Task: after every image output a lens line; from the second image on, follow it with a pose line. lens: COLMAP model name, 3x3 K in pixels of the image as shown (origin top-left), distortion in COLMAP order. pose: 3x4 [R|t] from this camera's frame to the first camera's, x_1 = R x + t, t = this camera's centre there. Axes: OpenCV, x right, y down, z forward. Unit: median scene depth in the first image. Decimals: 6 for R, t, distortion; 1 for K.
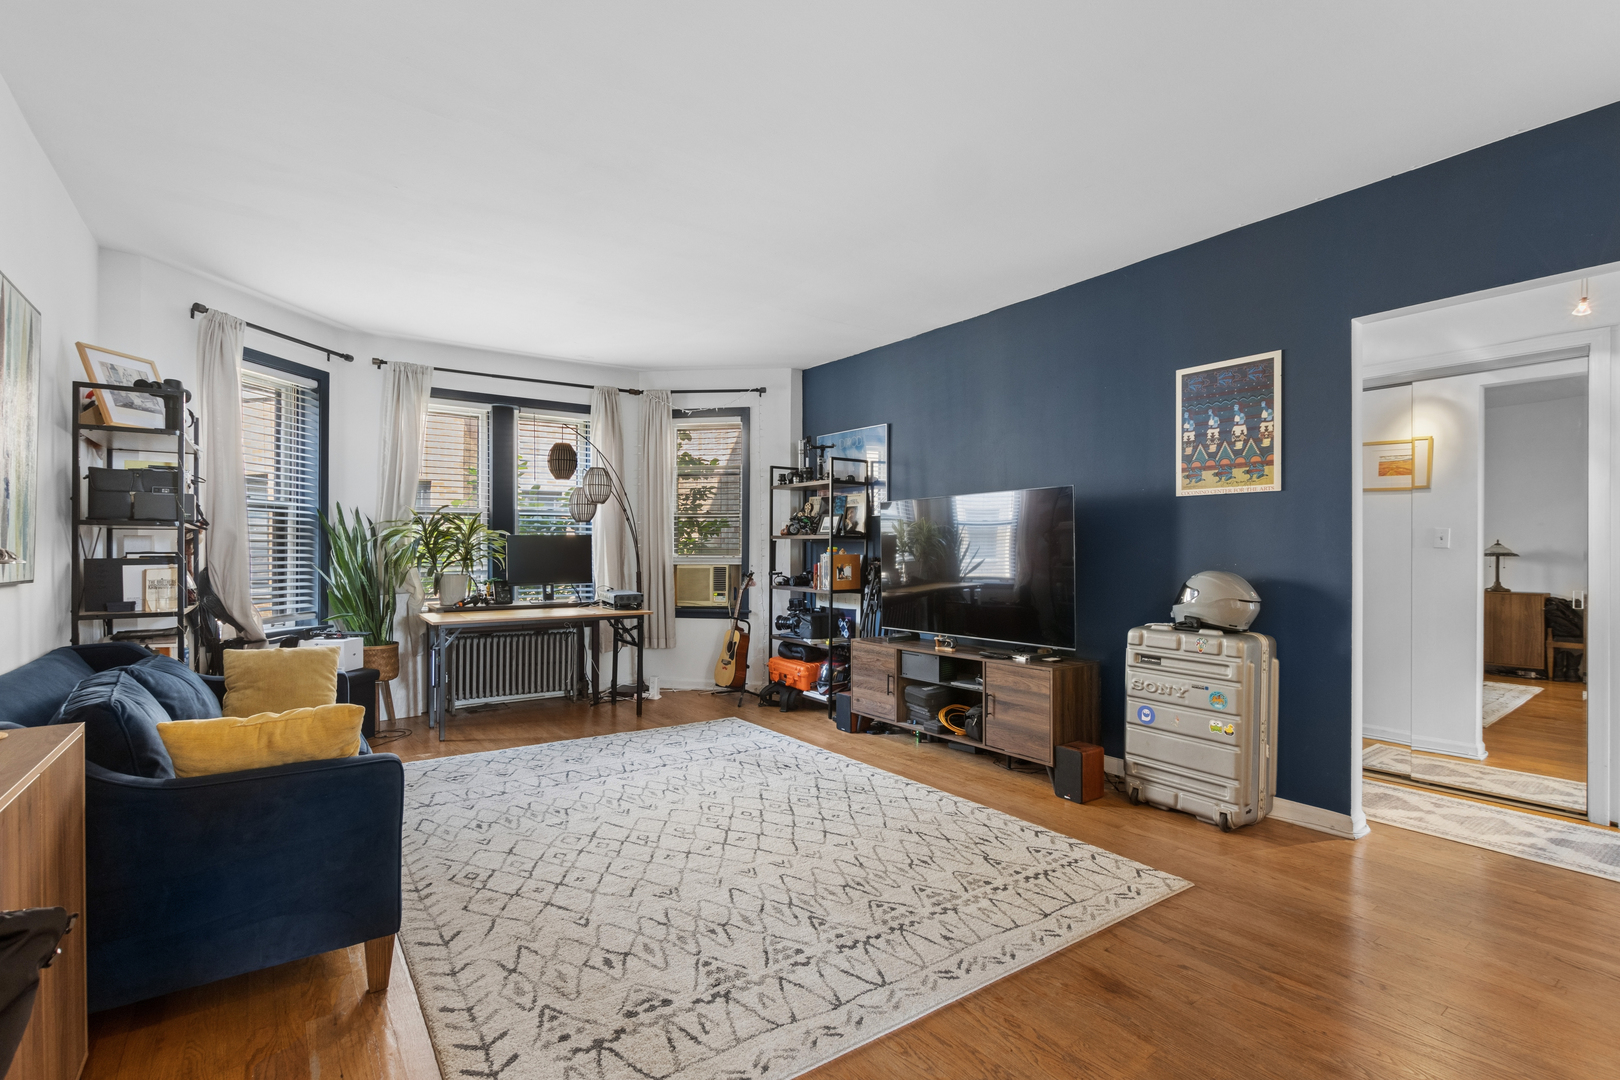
lens RADIAL K [[742.2, 0, 813.0], [0, 742.2, 554.4], [0, 0, 1]] dist [-0.002120, 0.000023]
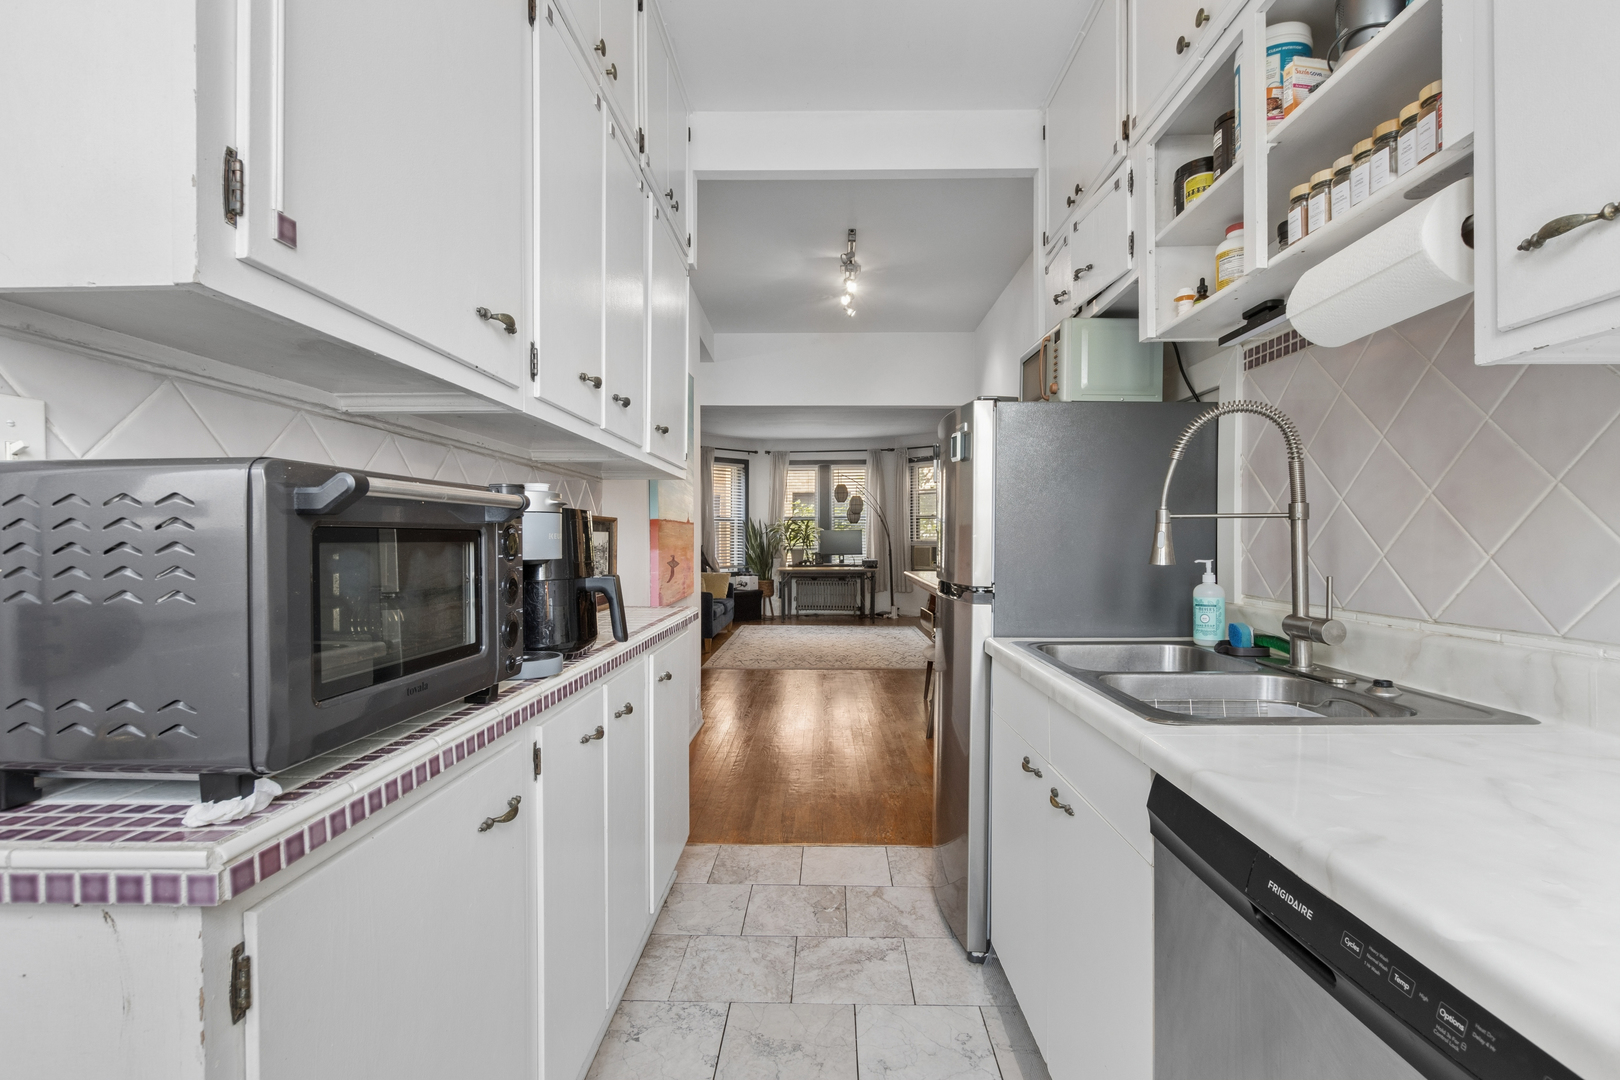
lens RADIAL K [[742.2, 0, 813.0], [0, 742.2, 554.4], [0, 0, 1]] dist [-0.002120, 0.000023]
pose [[0.797514, 0.006204, -0.603269, 1.121549], [0.003790, 0.999876, 0.015294, 0.013632], [0.603289, -0.014484, 0.797391, -0.894715]]
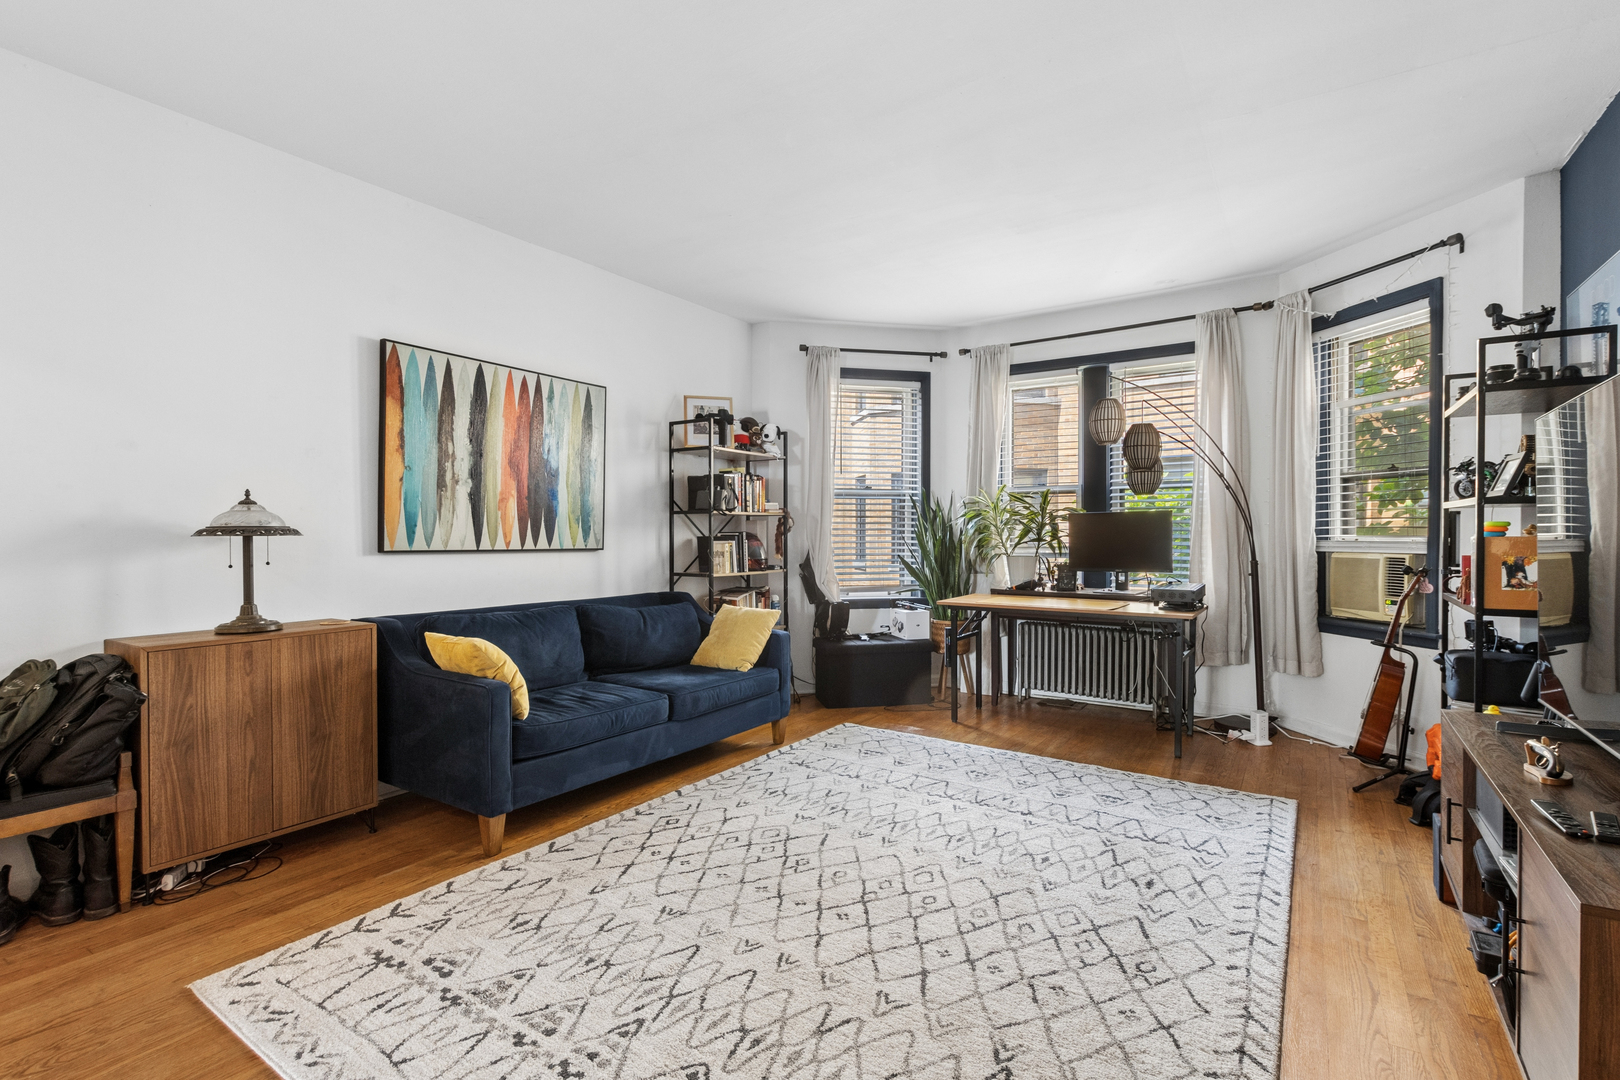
lens RADIAL K [[765.2, 0, 810.0], [0, 765.2, 540.0], [0, 0, 1]] dist [0.000390, 0.000331]
pose [[0.348953, 0.007328, -0.937112, 0.470217], [-0.004991, 0.999970, 0.005961, 0.002844], [0.937127, 0.002597, 0.348979, 0.546356]]
